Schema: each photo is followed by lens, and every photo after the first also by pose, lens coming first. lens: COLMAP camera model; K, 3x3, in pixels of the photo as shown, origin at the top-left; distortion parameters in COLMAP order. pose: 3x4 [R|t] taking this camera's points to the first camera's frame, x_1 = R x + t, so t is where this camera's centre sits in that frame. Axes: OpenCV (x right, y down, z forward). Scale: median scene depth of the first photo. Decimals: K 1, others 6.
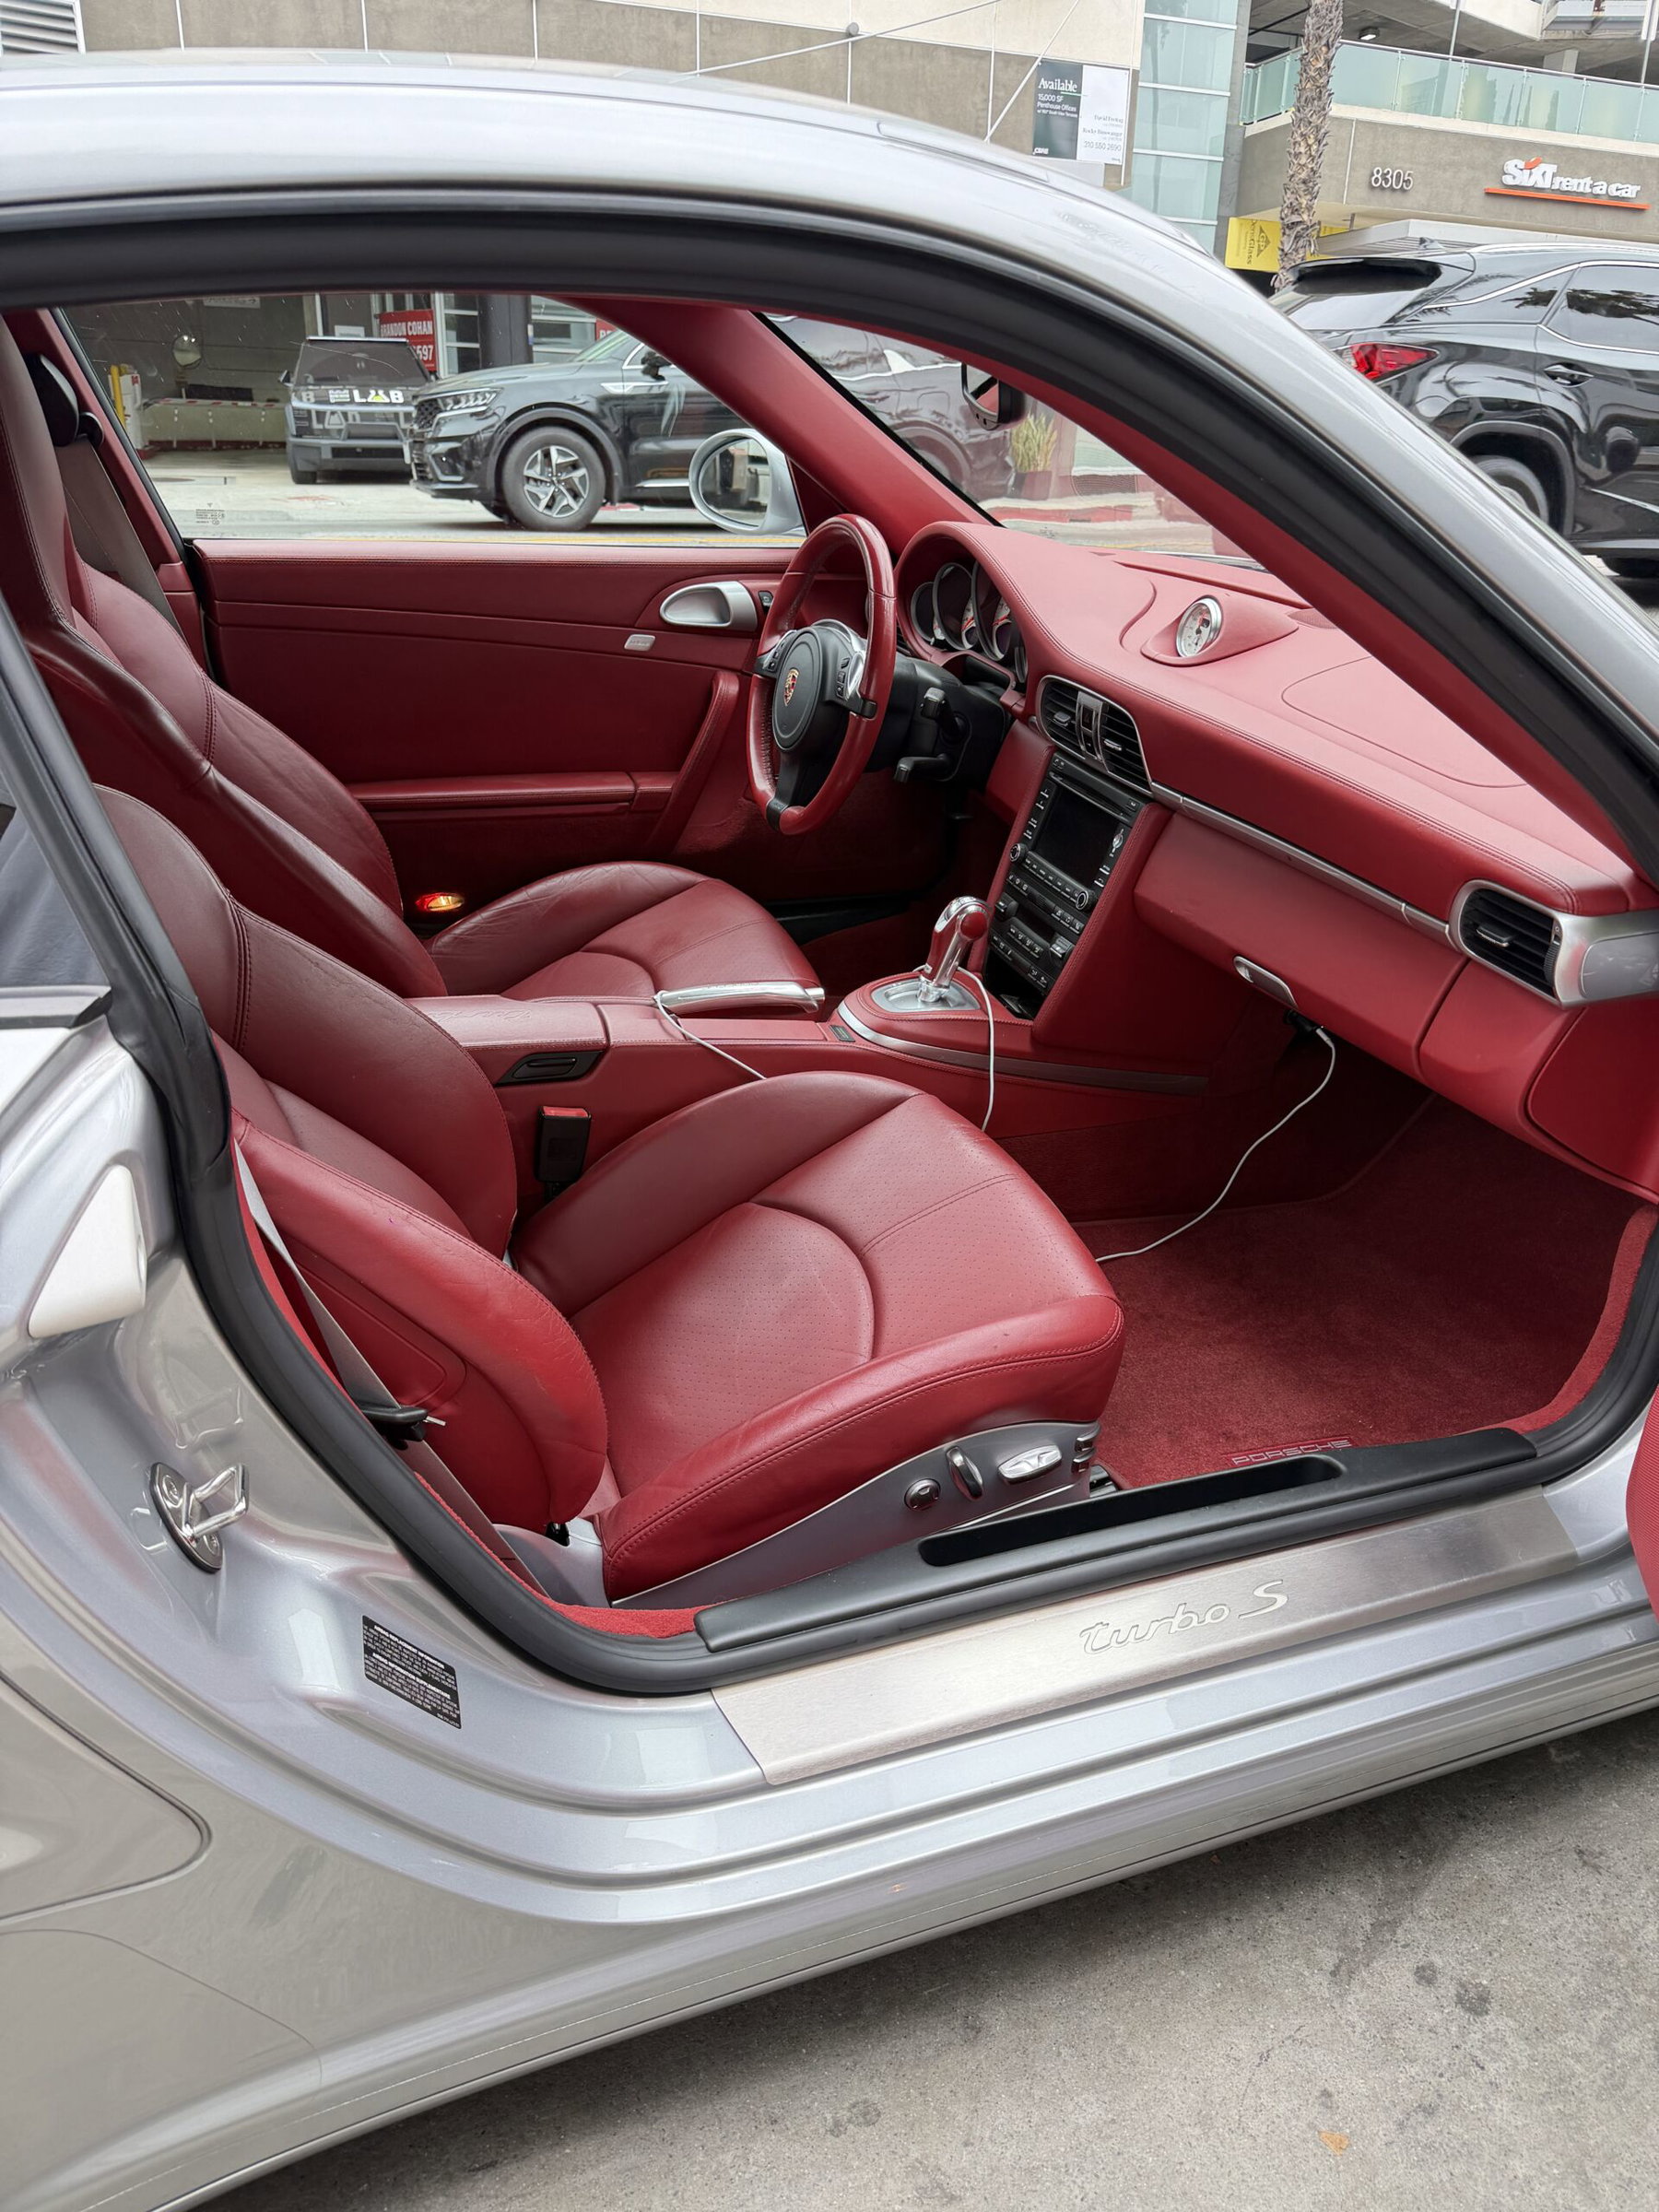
lens RADIAL K [[1566.5, 0, 832.5], [0, 1566.5, 1132.5], [0, 0, 1]] dist [0.165646, -0.222693]
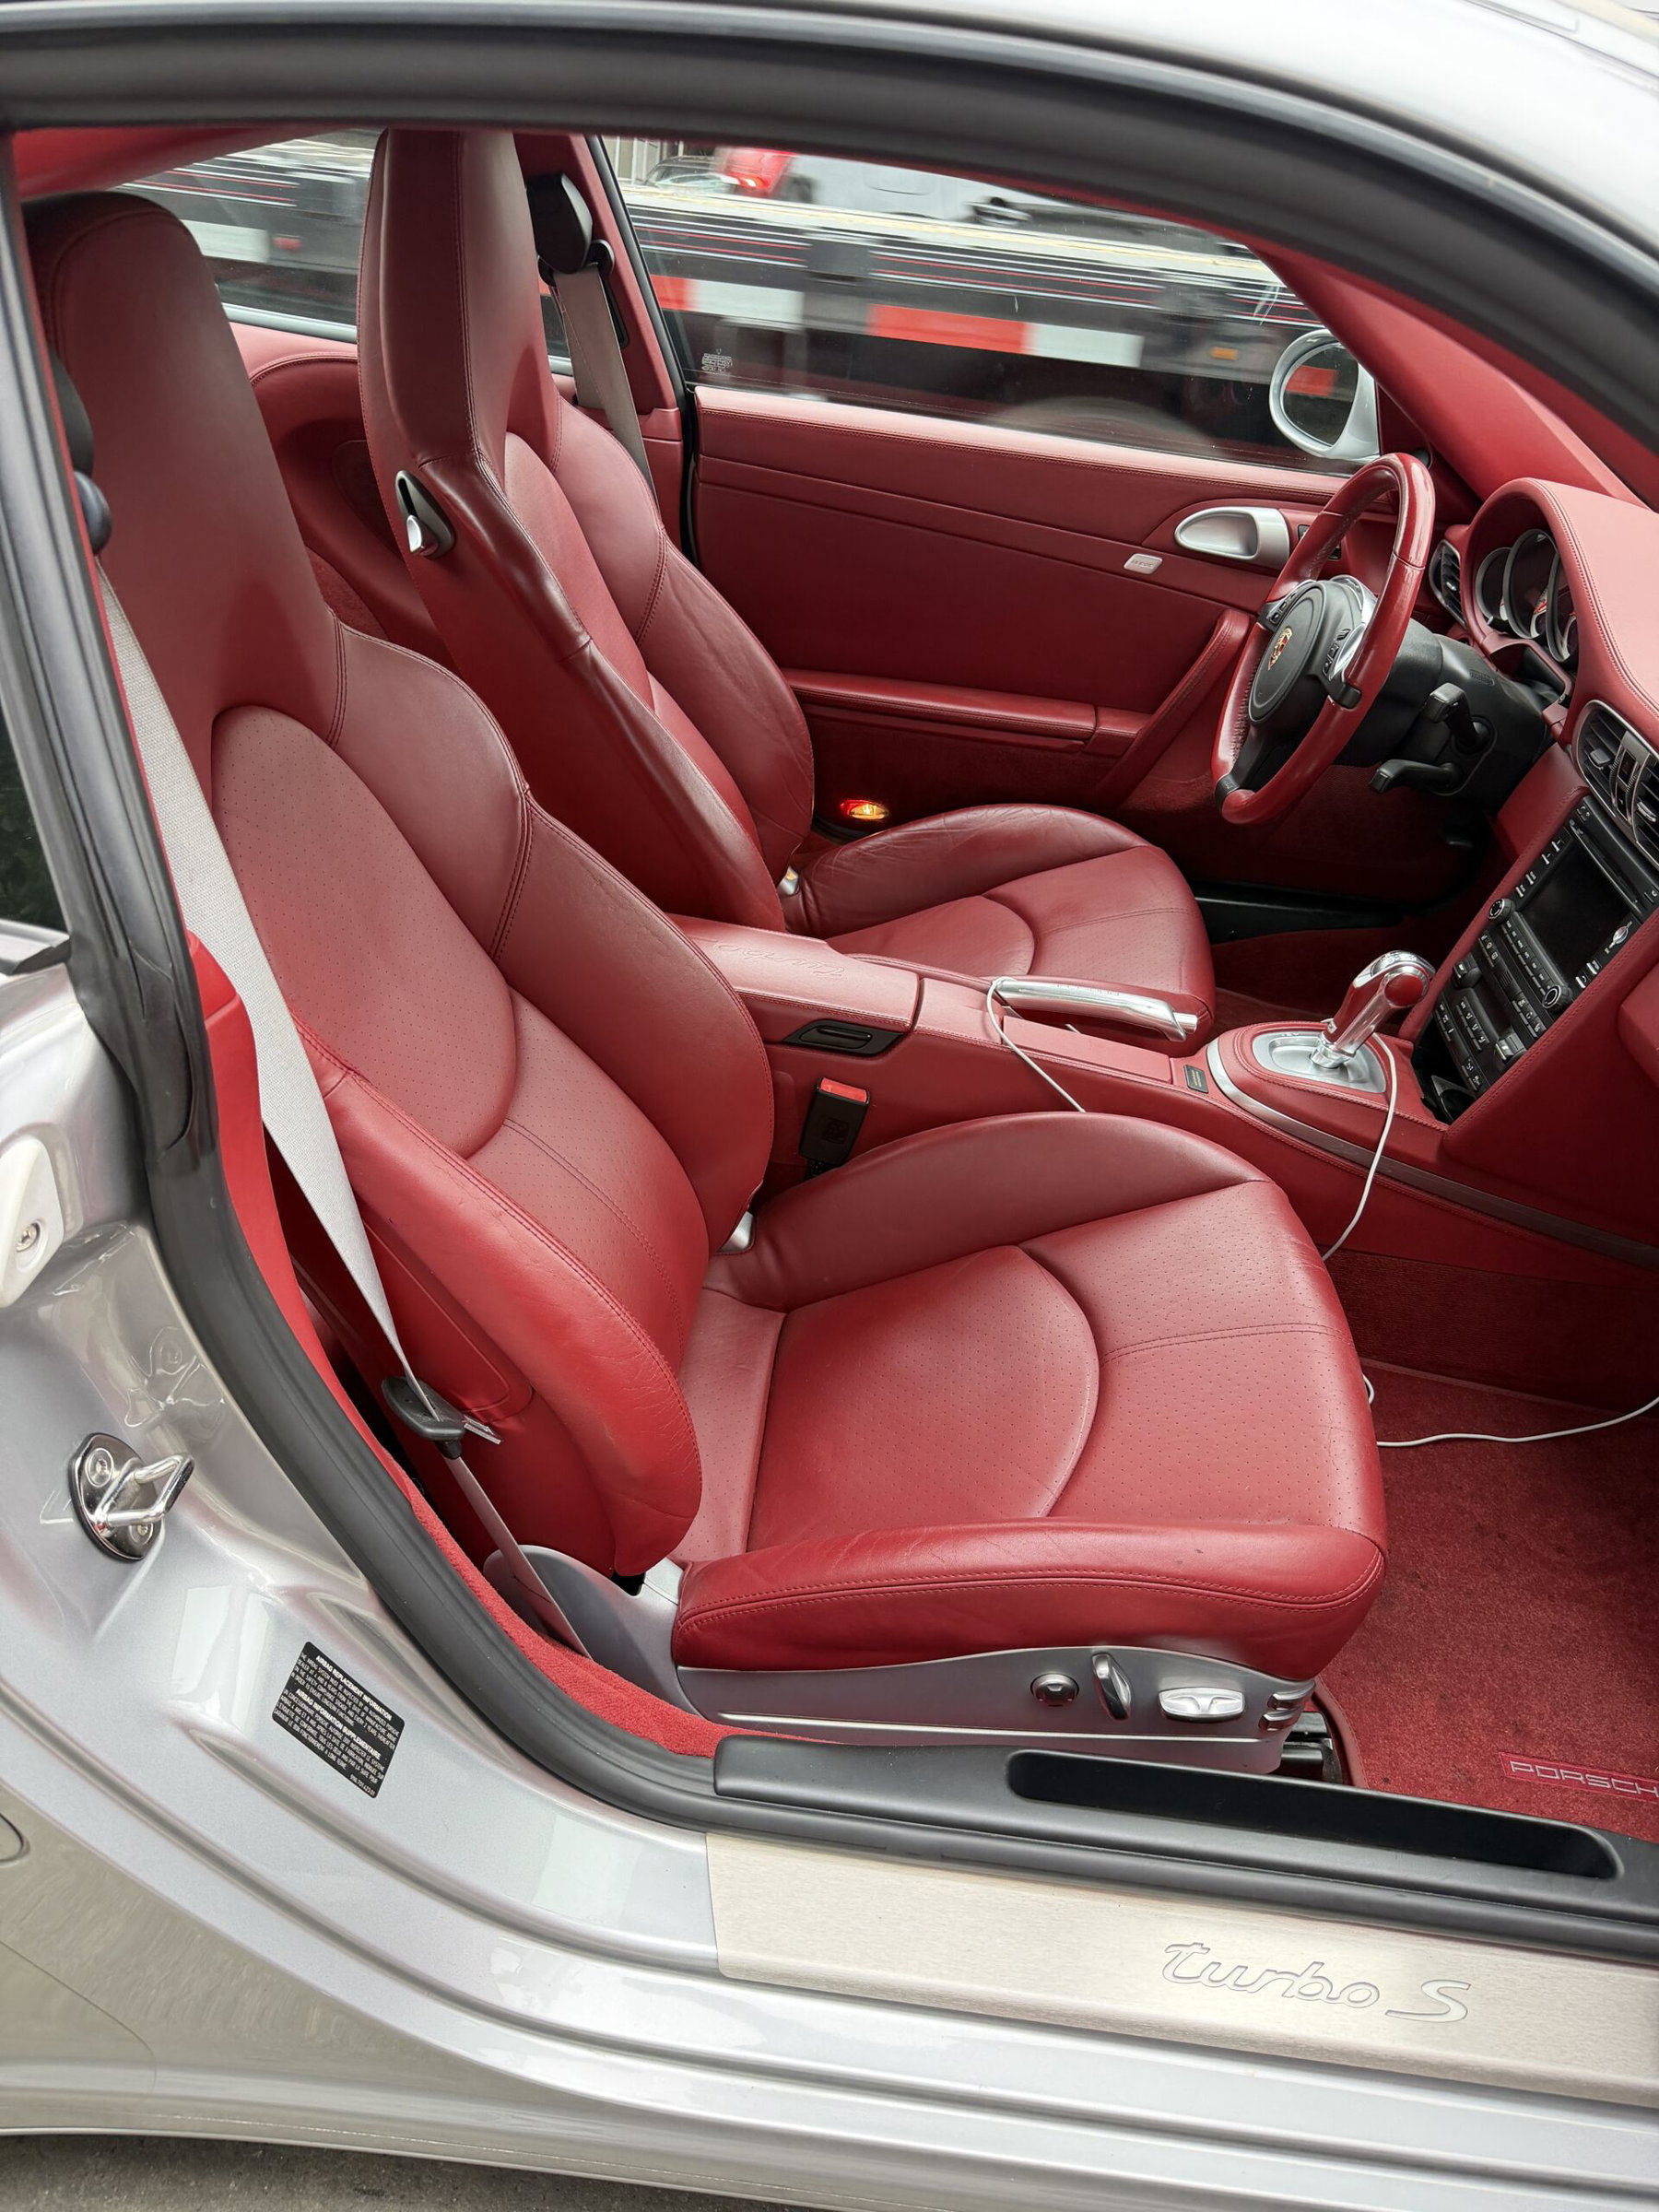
lens RADIAL K [[1545.3, 0, 829.5], [0, 1545.3, 1106.0], [0, 0, 1]] dist [0.105810, -0.213523]
pose [[0.903815, 0.273056, -0.329484, 0.102732], [-0.249462, 0.961796, 0.112772, -0.091712], [0.347689, -0.019731, 0.937402, 0.160658]]
